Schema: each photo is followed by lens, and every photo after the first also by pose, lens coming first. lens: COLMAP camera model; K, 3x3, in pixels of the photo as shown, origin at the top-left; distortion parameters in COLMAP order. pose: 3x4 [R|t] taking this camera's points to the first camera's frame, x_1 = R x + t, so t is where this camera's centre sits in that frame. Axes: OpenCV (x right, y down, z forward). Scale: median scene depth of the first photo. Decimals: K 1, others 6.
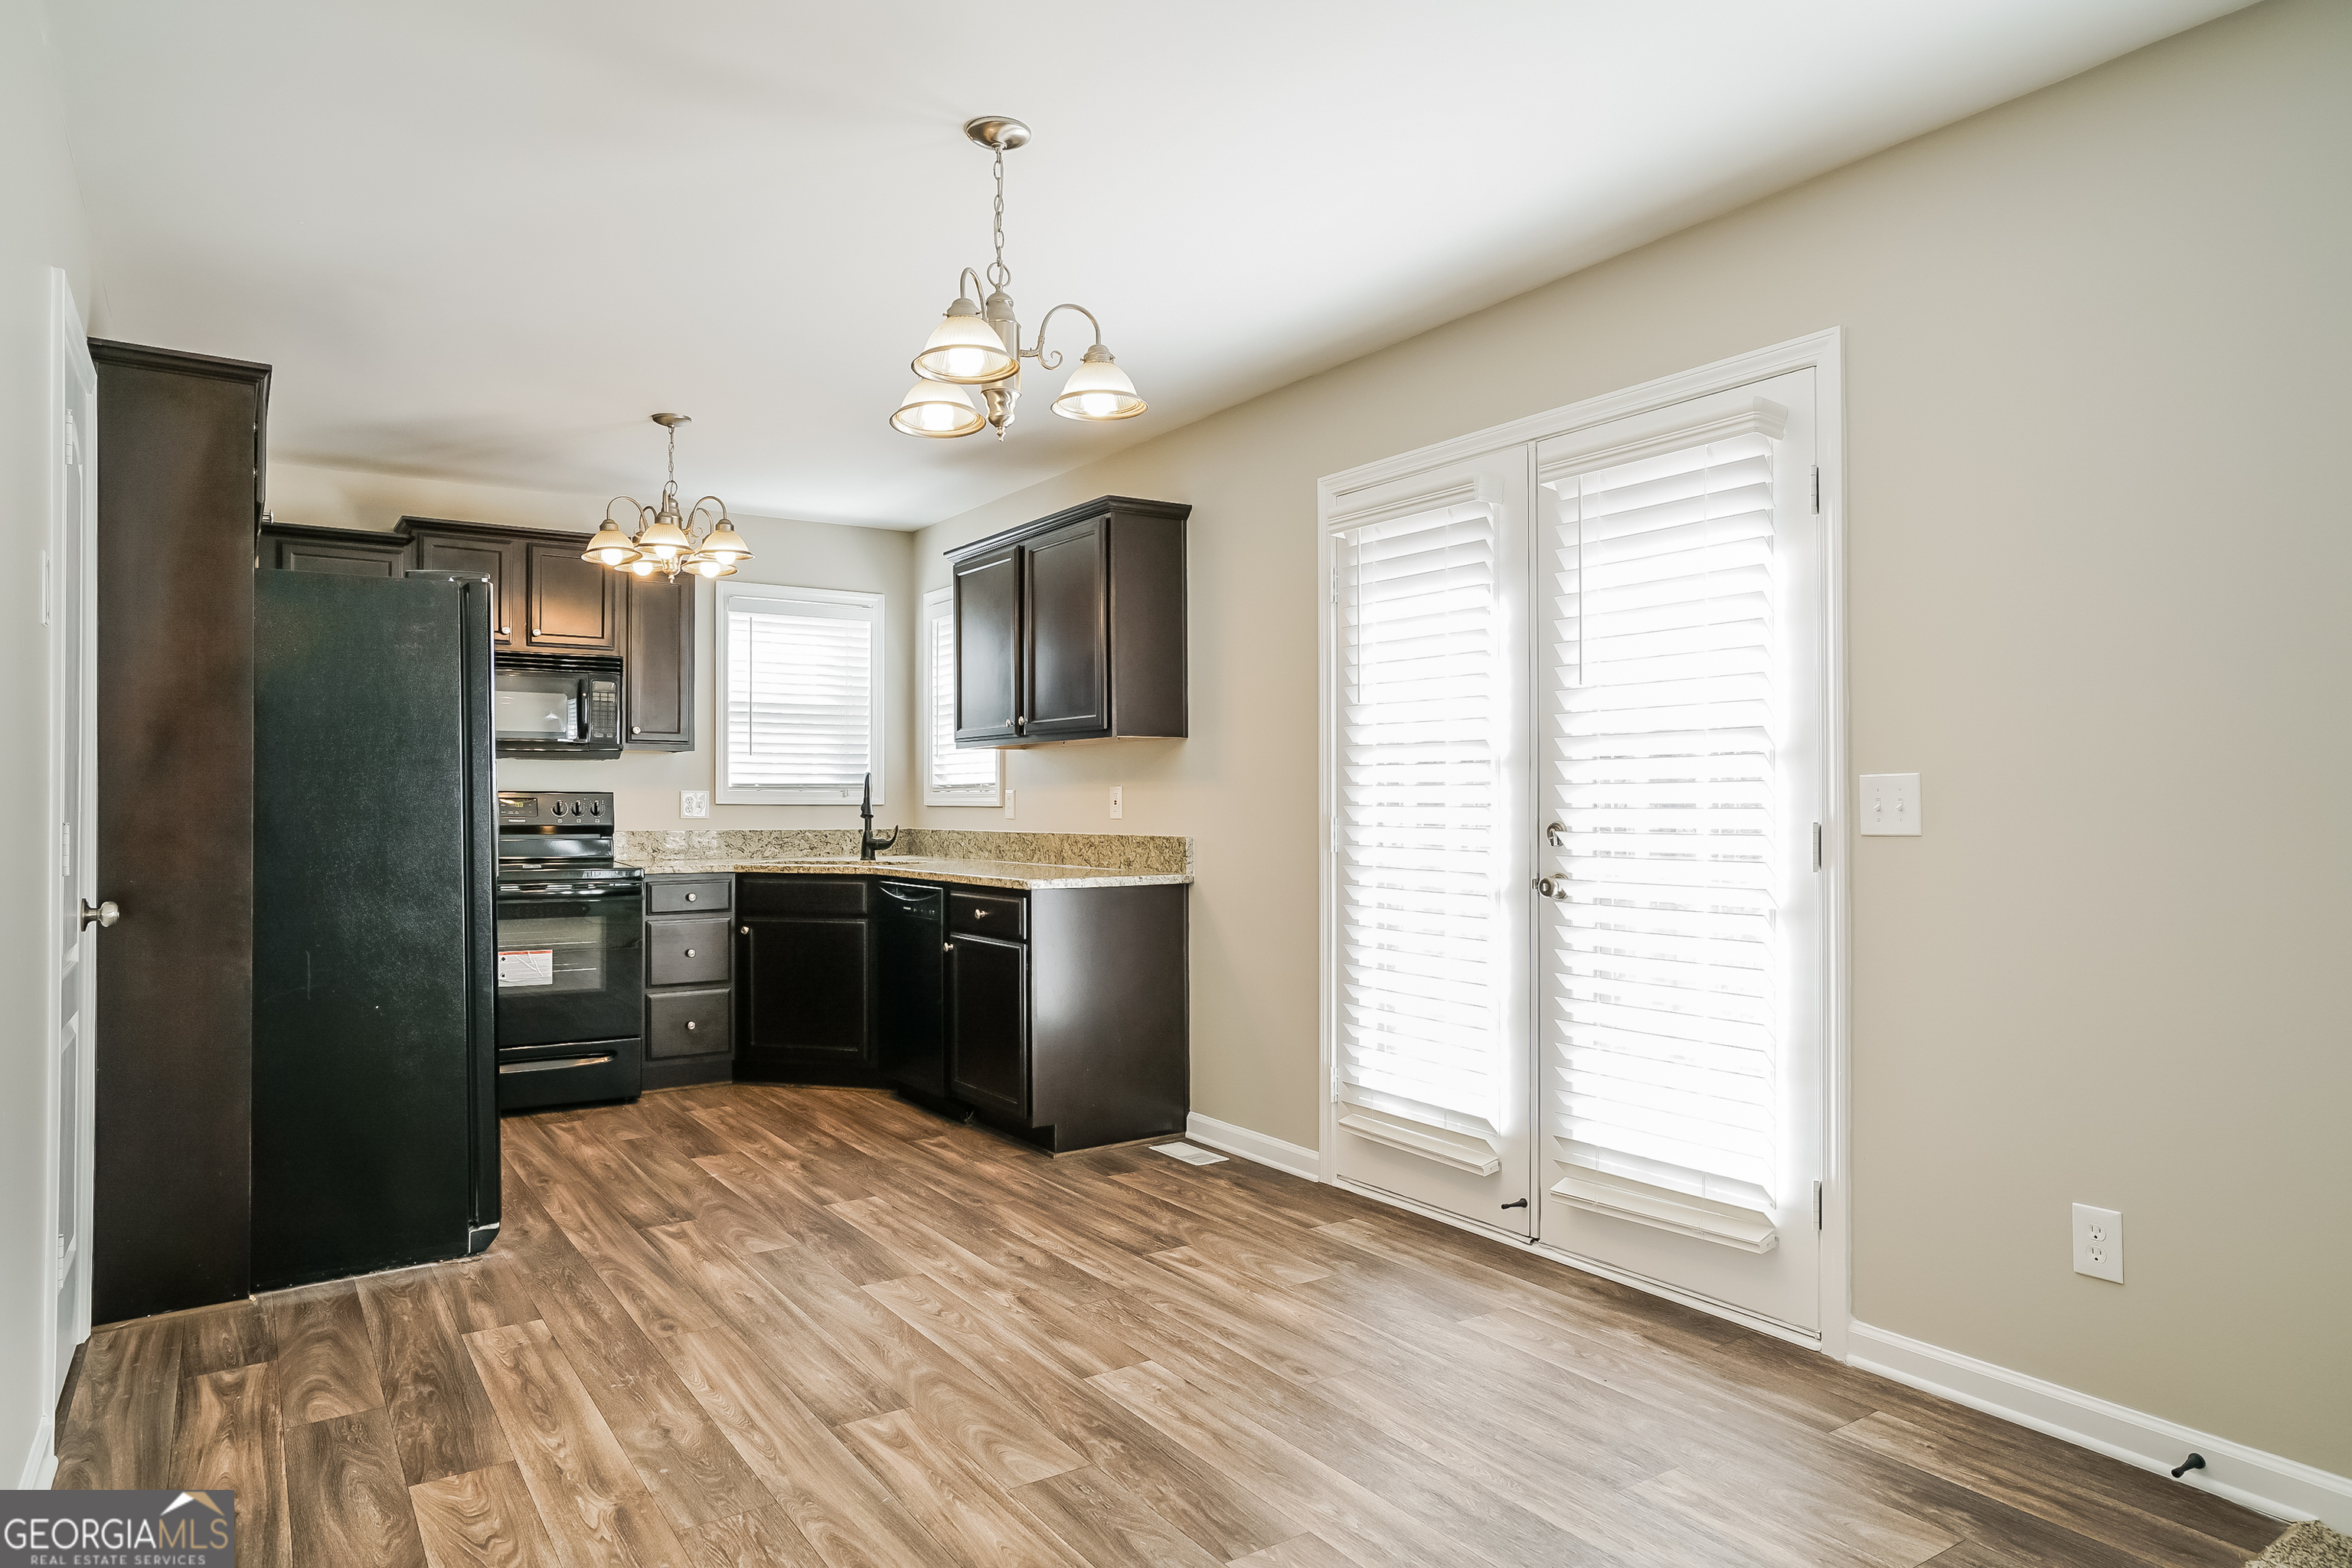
lens RADIAL K [[1455.9, 0, 1167.2], [0, 1455.9, 804.9], [0, 0, 1]] dist [0.010758, 0.001866]
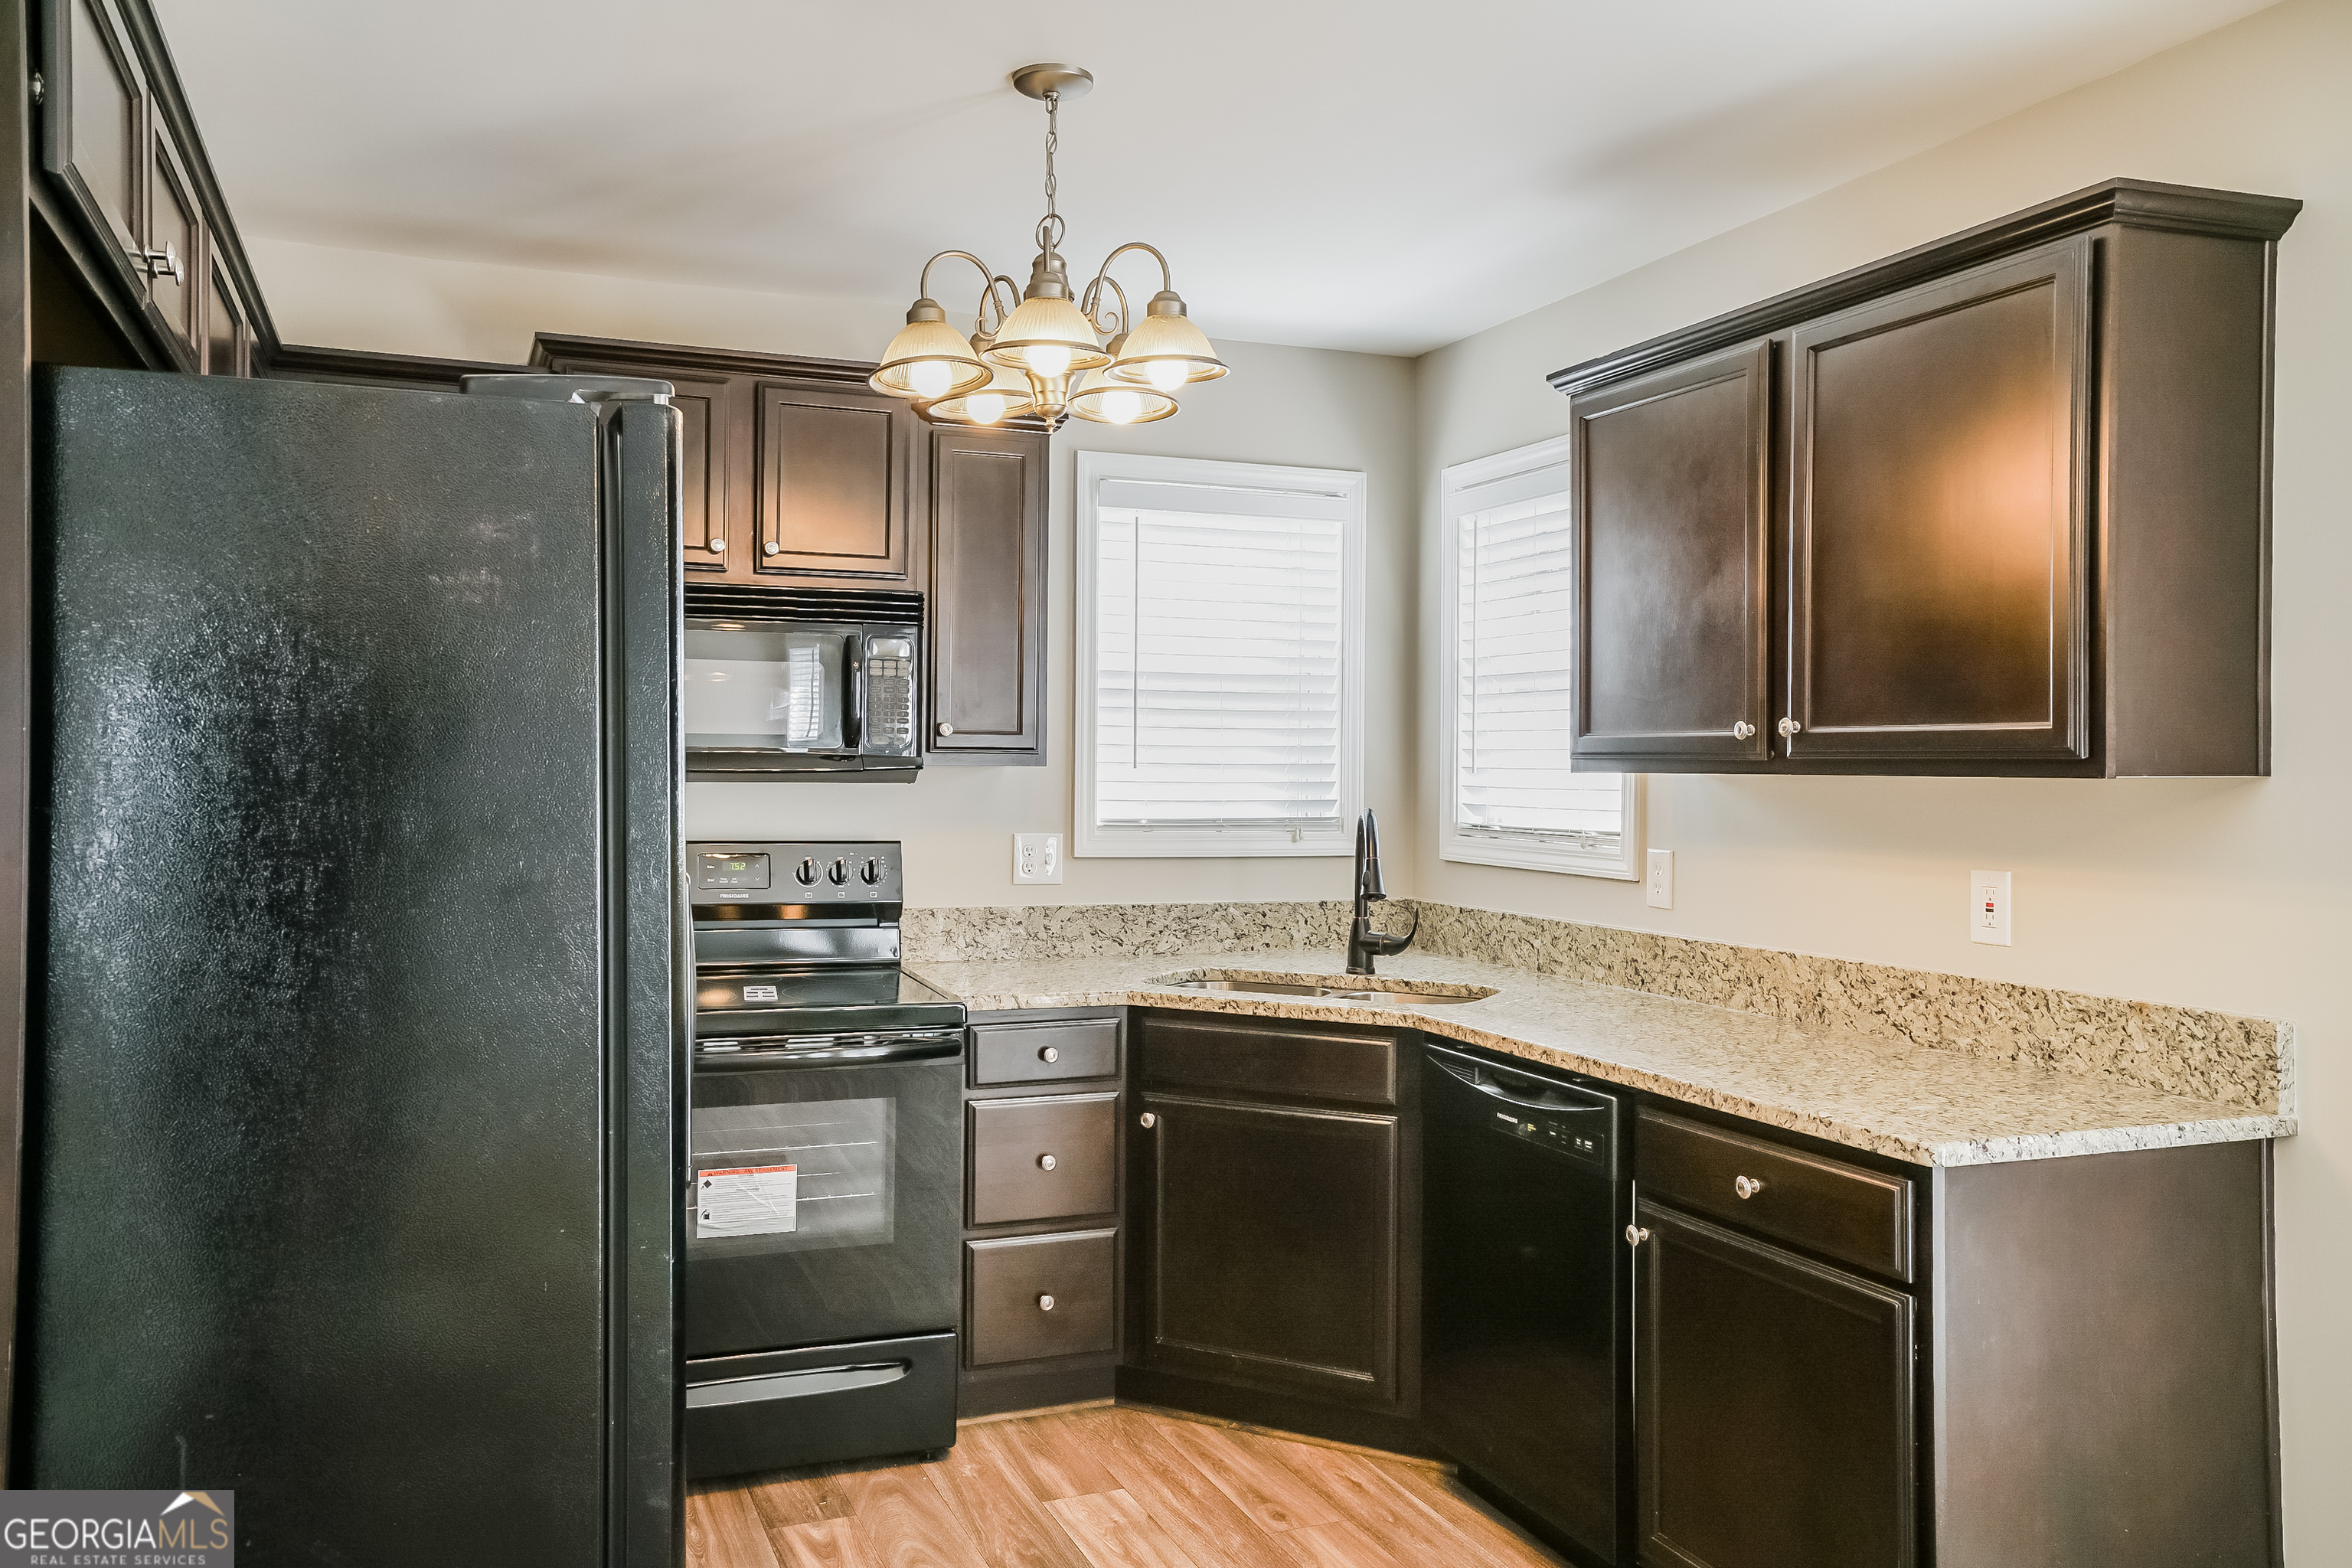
lens RADIAL K [[1805.9, 0, 1177.9], [0, 1805.9, 758.6], [0, 0, 1]] dist [0.055237, 0.004015]
pose [[0.984158, 0.006664, -0.177169, -0.195799], [-0.007169, 0.999972, -0.002211, -0.047538], [0.177150, 0.003446, 0.984178, 0.436318]]
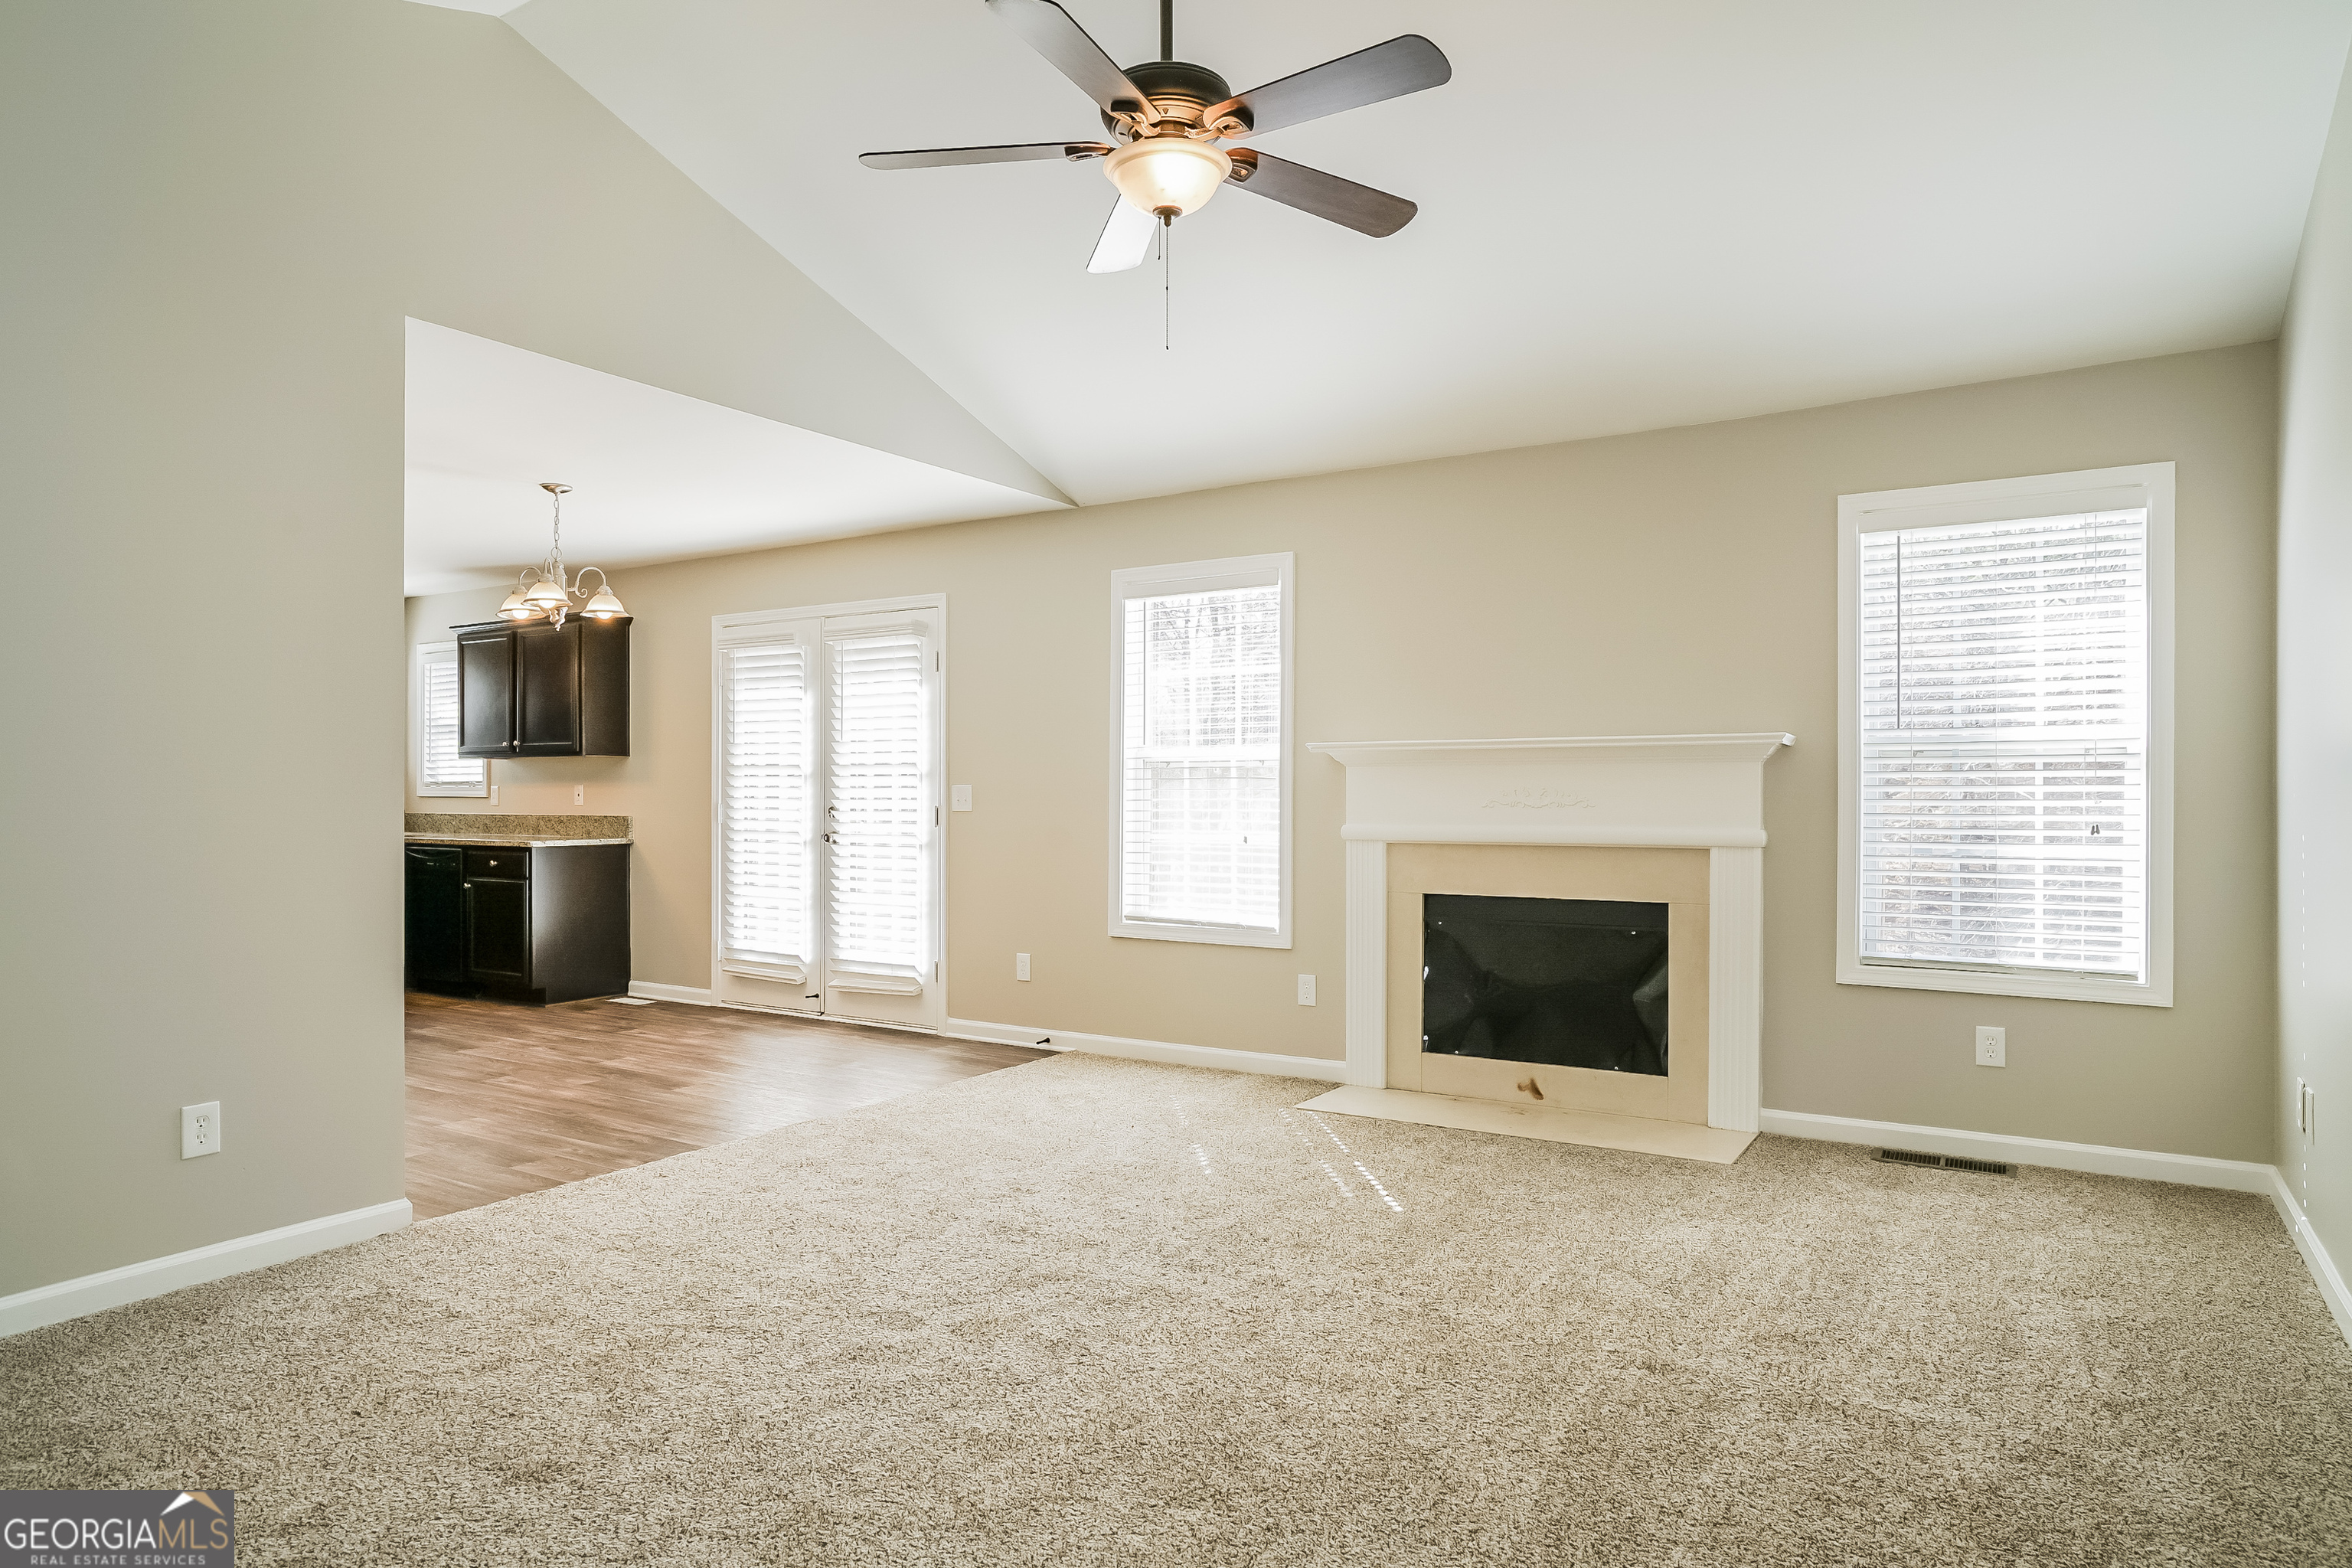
lens RADIAL K [[1455.9, 0, 1180.8], [0, 1455.9, 784.7], [0, 0, 1]] dist [0.010758, 0.001866]
pose [[0.916539, 0.004770, 0.399918, -0.075770], [-0.002655, 0.999979, -0.005842, -0.005570], [-0.399938, 0.004292, 0.916532, -0.783675]]
